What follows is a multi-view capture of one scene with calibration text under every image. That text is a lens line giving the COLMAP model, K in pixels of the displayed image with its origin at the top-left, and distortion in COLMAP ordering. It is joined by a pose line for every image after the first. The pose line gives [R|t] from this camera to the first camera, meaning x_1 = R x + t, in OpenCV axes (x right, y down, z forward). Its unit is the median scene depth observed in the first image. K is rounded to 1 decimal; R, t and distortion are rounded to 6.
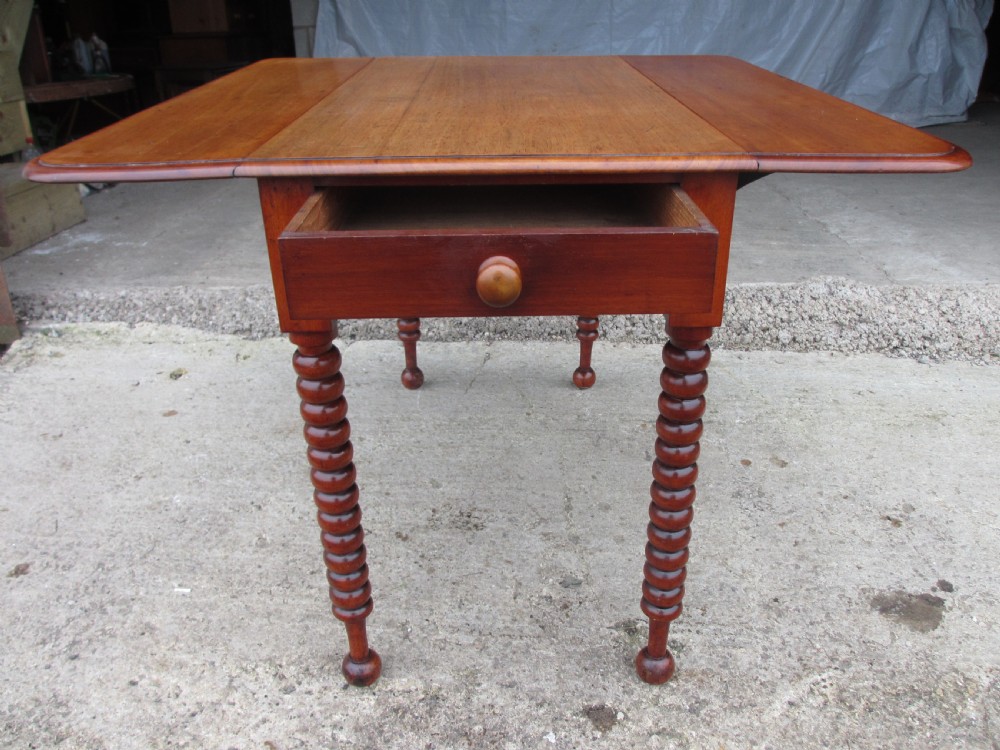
lens RADIAL K [[827.9, 0, 493.5], [0, 827.9, 381.5], [0, 0, 1]] dist [-0.049918, 0.014710]
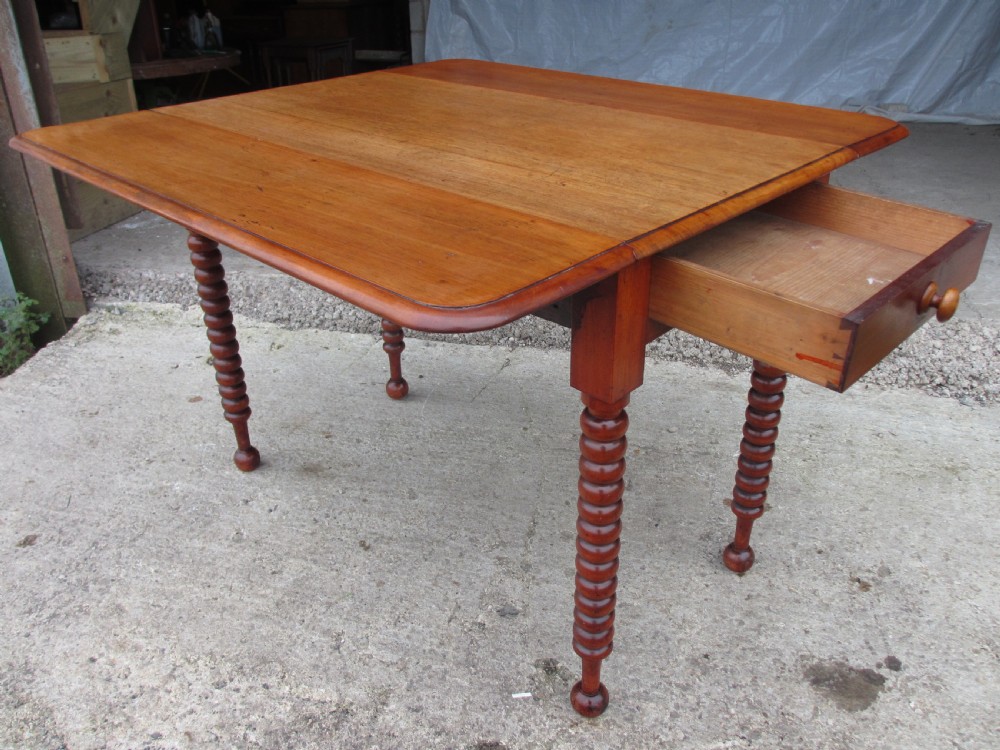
lens RADIAL K [[827.9, 0, 495.5], [0, 827.9, 378.7], [0, 0, 1]] dist [-0.049918, 0.014710]
pose [[0.985887, 0.076775, -0.148773, 0.180688], [-0.070629, 0.996433, 0.046172, -0.078431], [0.151787, -0.035013, 0.987793, -0.000997]]
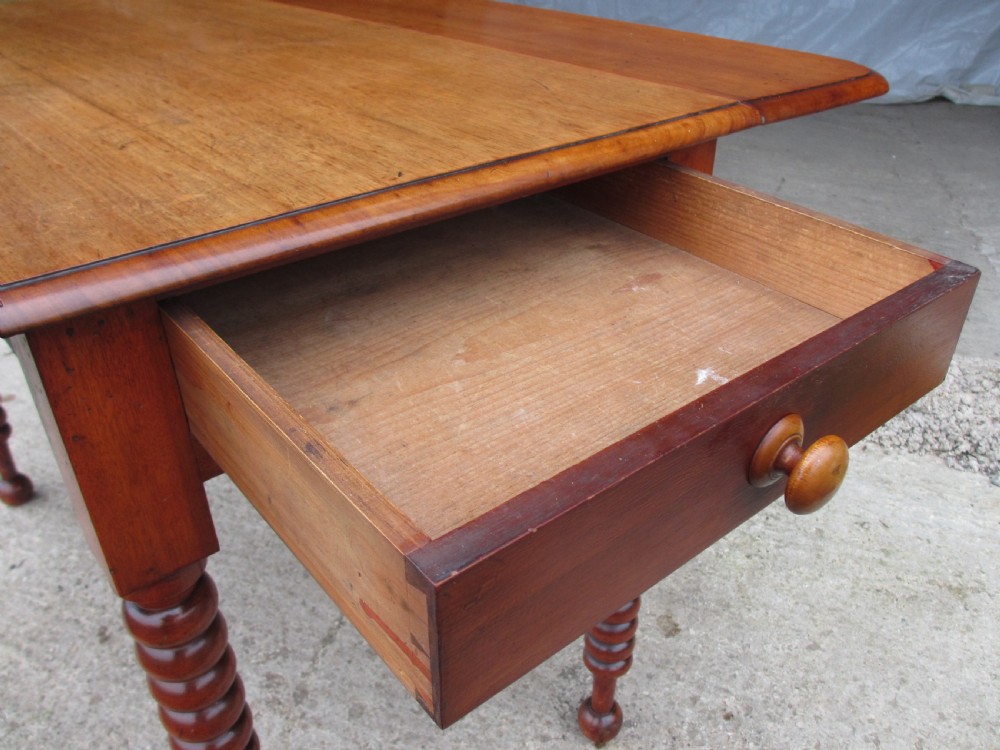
lens RADIAL K [[827.9, 0, 496.7], [0, 827.9, 380.2], [0, 0, 1]] dist [-0.049918, 0.014710]
pose [[0.963724, 0.153586, -0.218283, 0.350399], [-0.136492, 0.986412, 0.091438, -0.156612], [0.229361, -0.058327, 0.971592, 0.338112]]
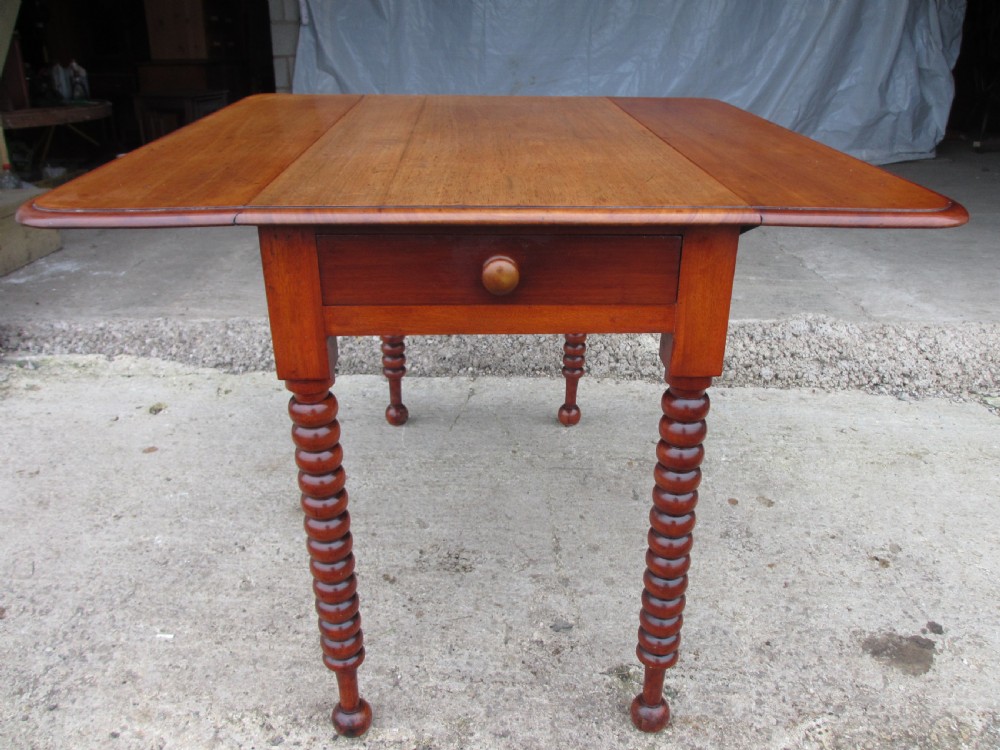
lens RADIAL K [[827.9, 0, 493.0], [0, 827.9, 382.2], [0, 0, 1]] dist [-0.049918, 0.014710]
pose [[0.999485, 0.004616, 0.031759, -0.018910], [-0.003630, 0.999512, -0.031031, -0.015751], [-0.031886, 0.030900, 0.999014, 0.005526]]
